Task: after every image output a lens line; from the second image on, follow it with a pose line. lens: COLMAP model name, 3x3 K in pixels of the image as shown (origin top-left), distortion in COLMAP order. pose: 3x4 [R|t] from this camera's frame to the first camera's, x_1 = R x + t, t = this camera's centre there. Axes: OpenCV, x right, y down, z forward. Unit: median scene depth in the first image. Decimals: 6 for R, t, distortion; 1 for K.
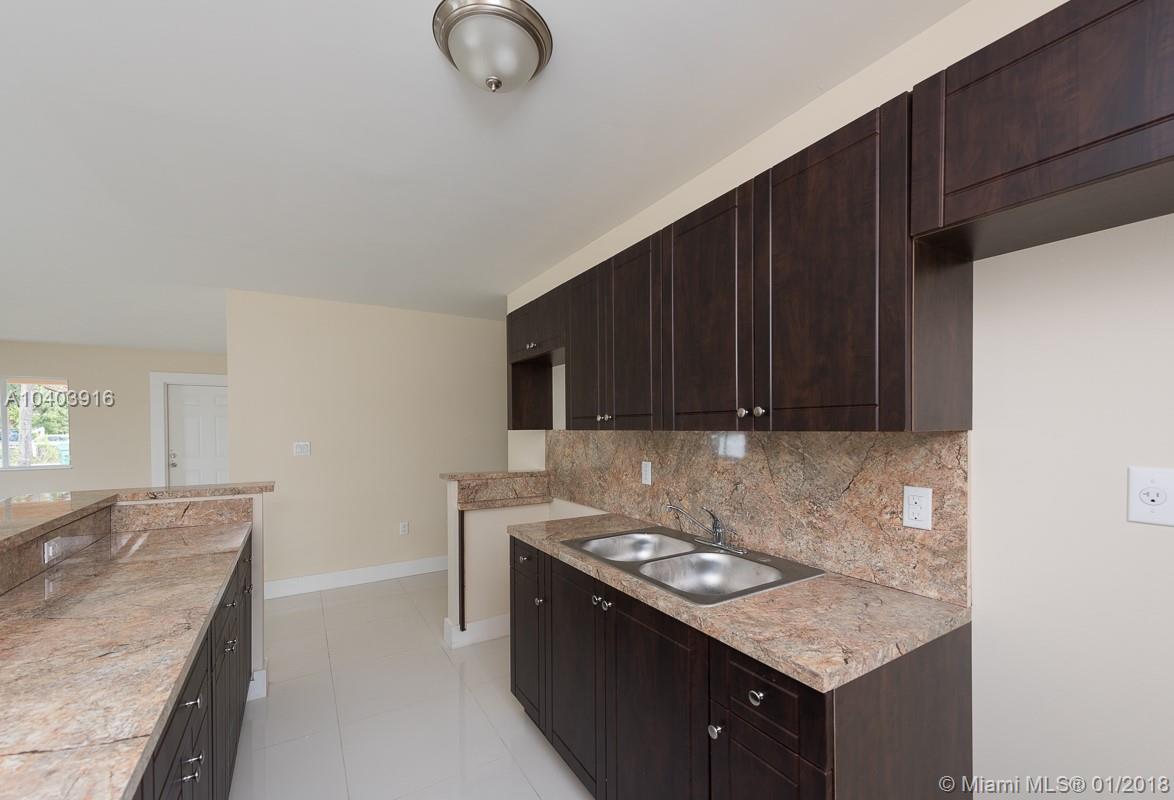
lens RADIAL K [[478.4, 0, 578.0], [0, 478.4, 430.2], [0, 0, 1]] dist [0.001162, 0.000151]
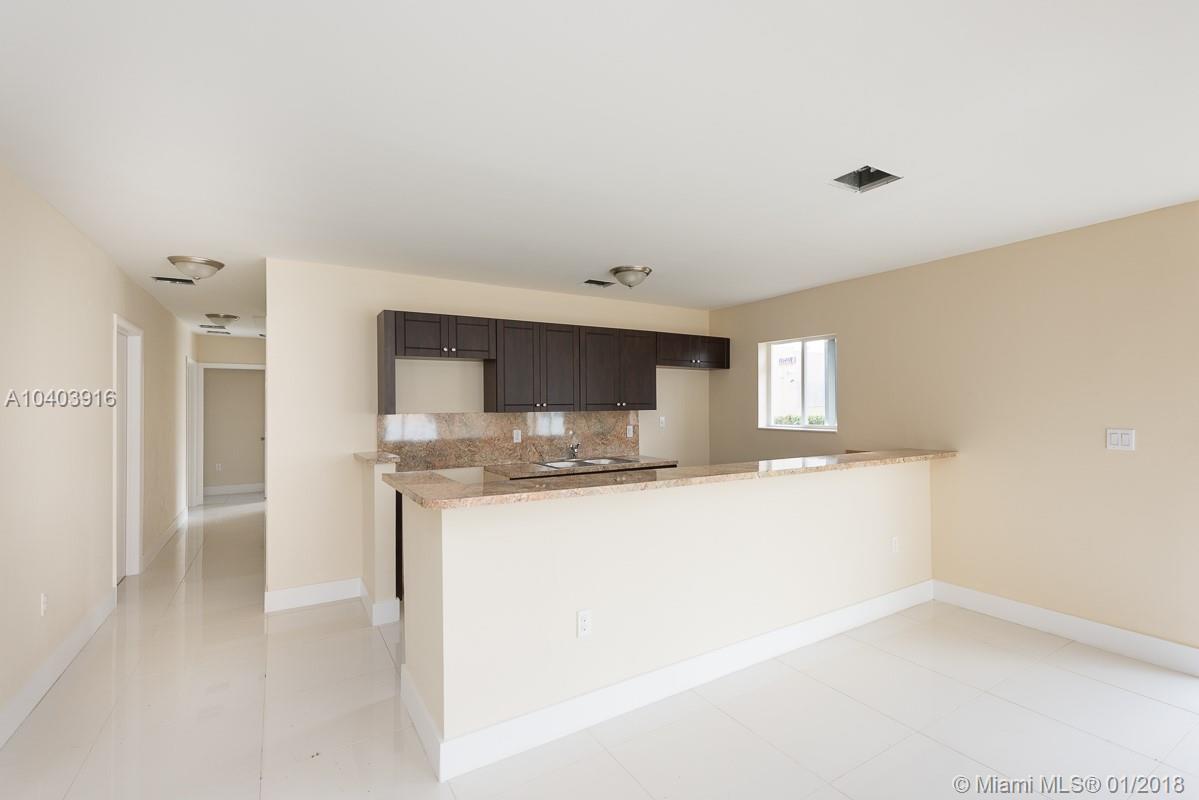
lens RADIAL K [[530.1, 0, 601.7], [0, 530.1, 400.7], [0, 0, 1]] dist [0.002423, 0.000198]
pose [[-0.023806, 0.018660, 0.999542, -1.896382], [0.018158, 0.999669, -0.018230, -0.000579], [-0.999552, 0.017715, -0.024137, 0.753177]]
